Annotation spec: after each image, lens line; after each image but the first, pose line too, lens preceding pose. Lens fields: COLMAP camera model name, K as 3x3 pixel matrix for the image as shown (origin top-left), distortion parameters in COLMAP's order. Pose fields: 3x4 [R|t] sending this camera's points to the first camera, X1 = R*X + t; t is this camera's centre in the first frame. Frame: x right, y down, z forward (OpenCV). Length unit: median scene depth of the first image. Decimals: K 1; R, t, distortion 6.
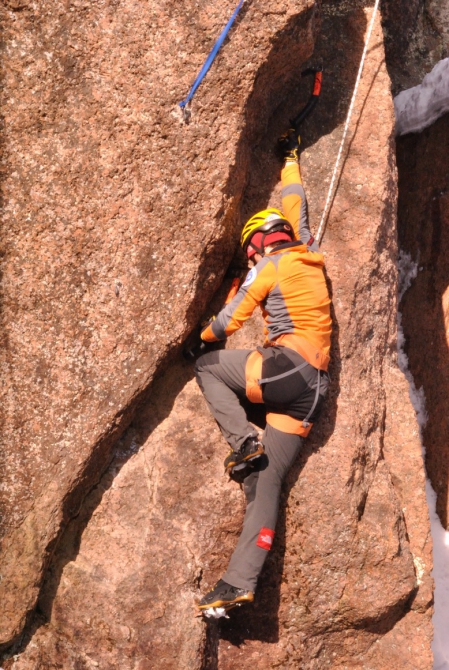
lens RADIAL K [[1350.1, 0, 223.3], [0, 1350.1, 334.4], [0, 0, 1]] dist [0.019559, 0.000000]
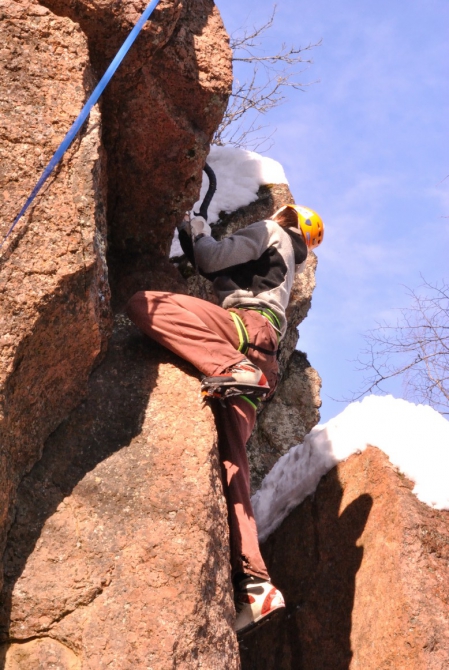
lens RADIAL K [[1350.1, 0, 226.9], [0, 1350.1, 335.1], [0, 0, 1]] dist [0.019559, 0.000000]
pose [[0.993522, -0.028543, 0.109994, 0.054101], [0.076716, 0.882550, -0.463918, 0.138289], [-0.083834, 0.469351, 0.879023, 0.333609]]
